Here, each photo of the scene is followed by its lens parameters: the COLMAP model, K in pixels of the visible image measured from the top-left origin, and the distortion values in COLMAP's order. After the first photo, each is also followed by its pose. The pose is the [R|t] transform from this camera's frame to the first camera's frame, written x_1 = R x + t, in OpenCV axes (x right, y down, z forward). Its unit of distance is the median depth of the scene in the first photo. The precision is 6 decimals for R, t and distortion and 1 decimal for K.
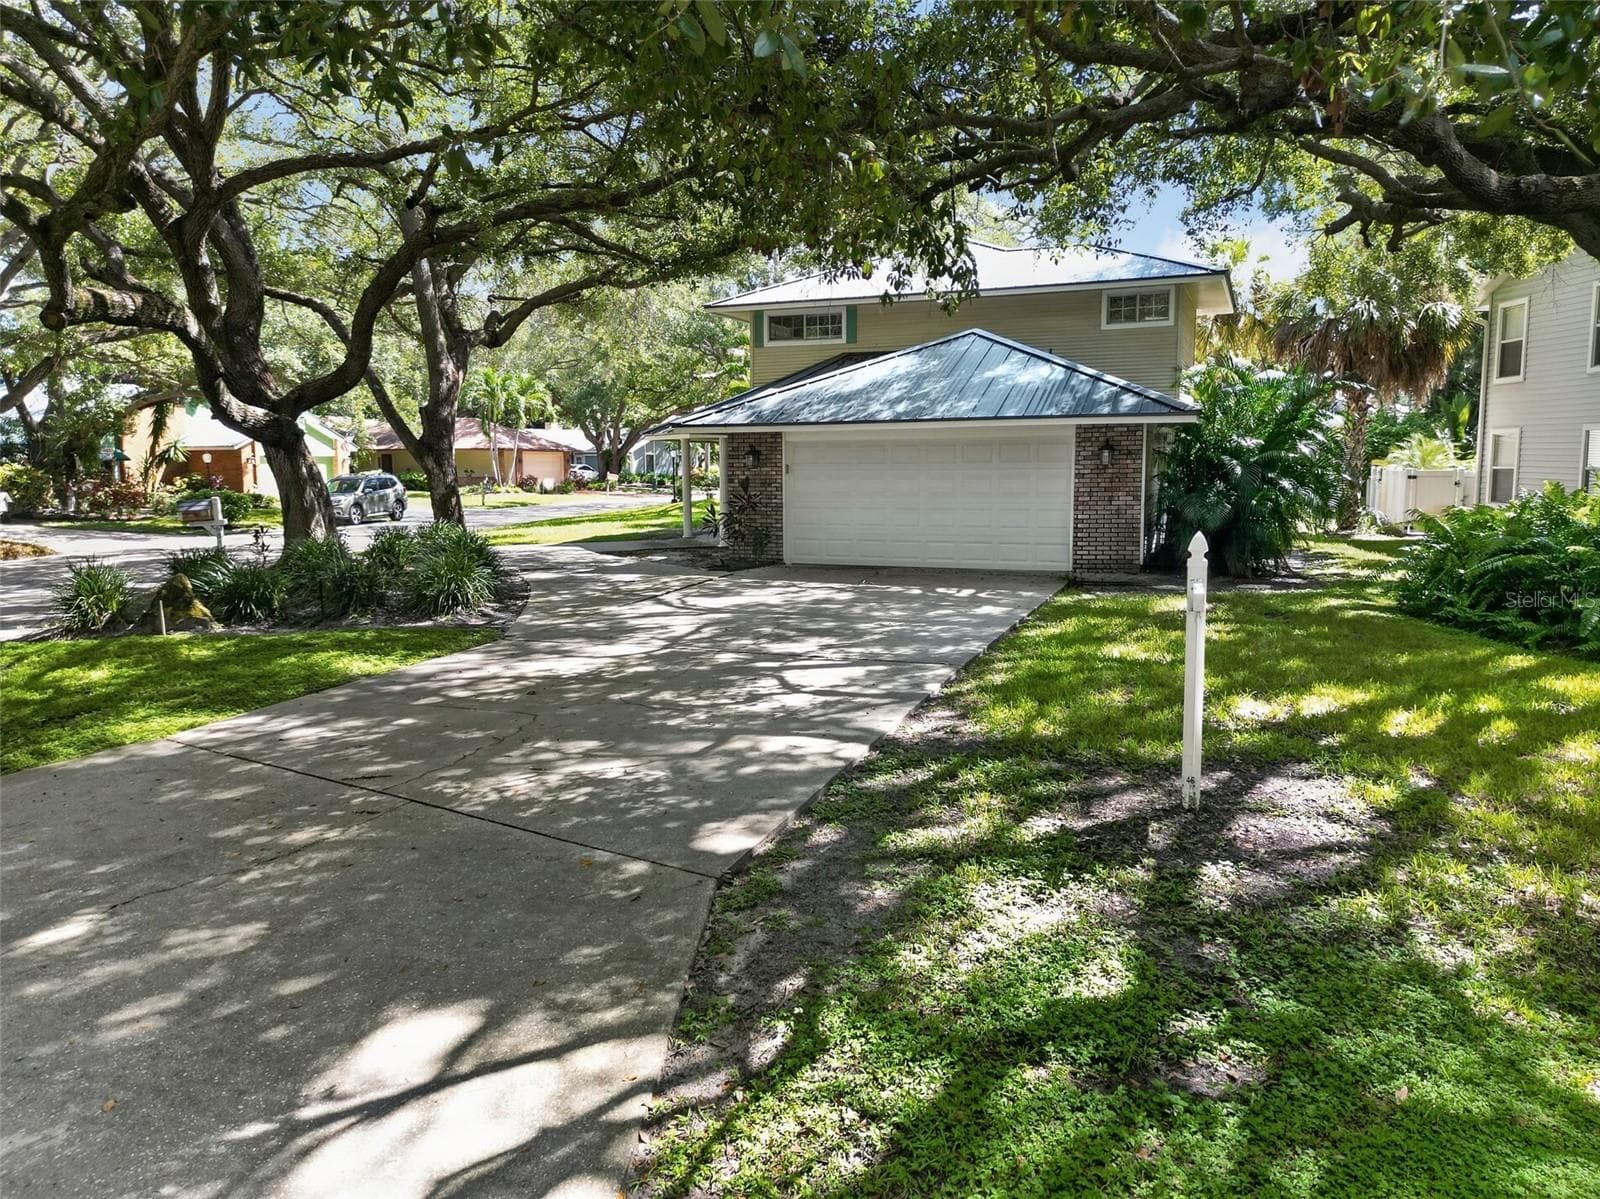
lens RADIAL K [[1071.3, 0, 803.7], [0, 1071.3, 583.9], [0, 0, 1]] dist [0.088064, -0.078512]
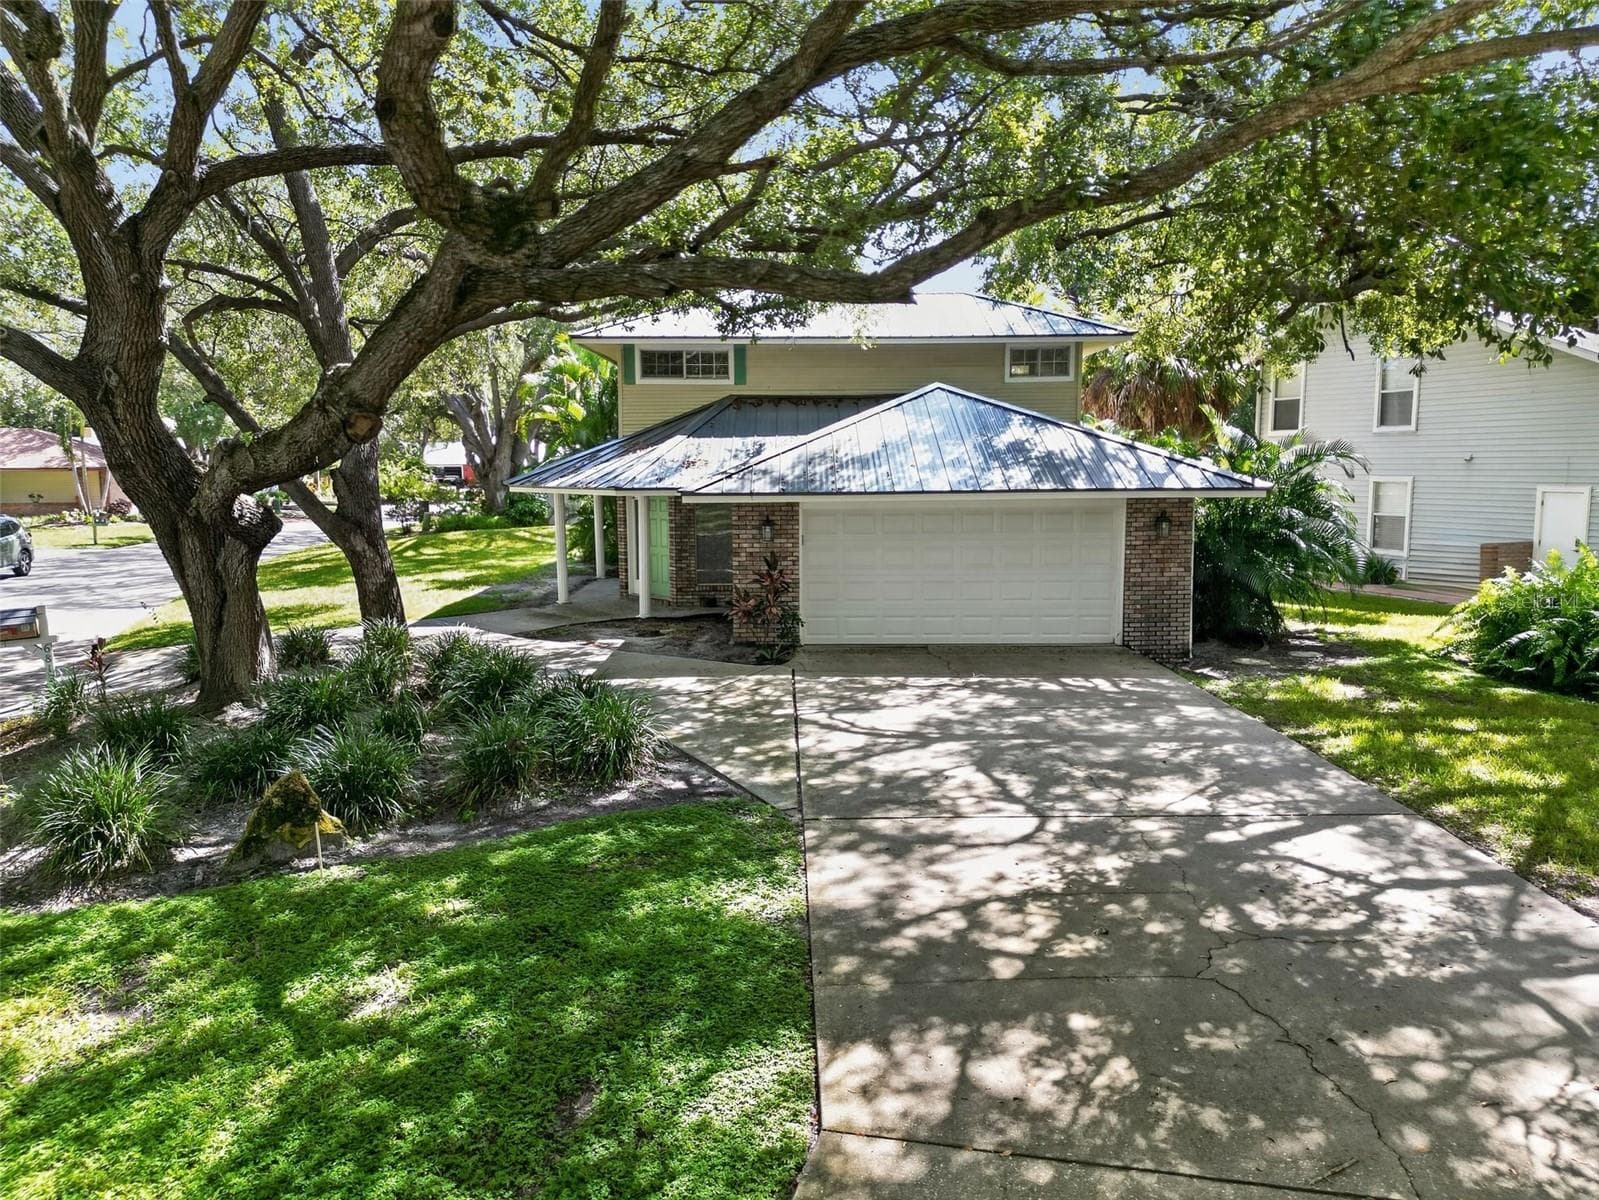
lens RADIAL K [[1070.6, 0, 803.2], [0, 1070.6, 584.4], [0, 0, 1]] dist [0.088064, -0.078512]
pose [[0.929736, -0.038047, 0.366256, -0.329887], [0.040506, 0.999179, 0.000973, -0.069365], [-0.365992, 0.013931, 0.930514, 0.172806]]
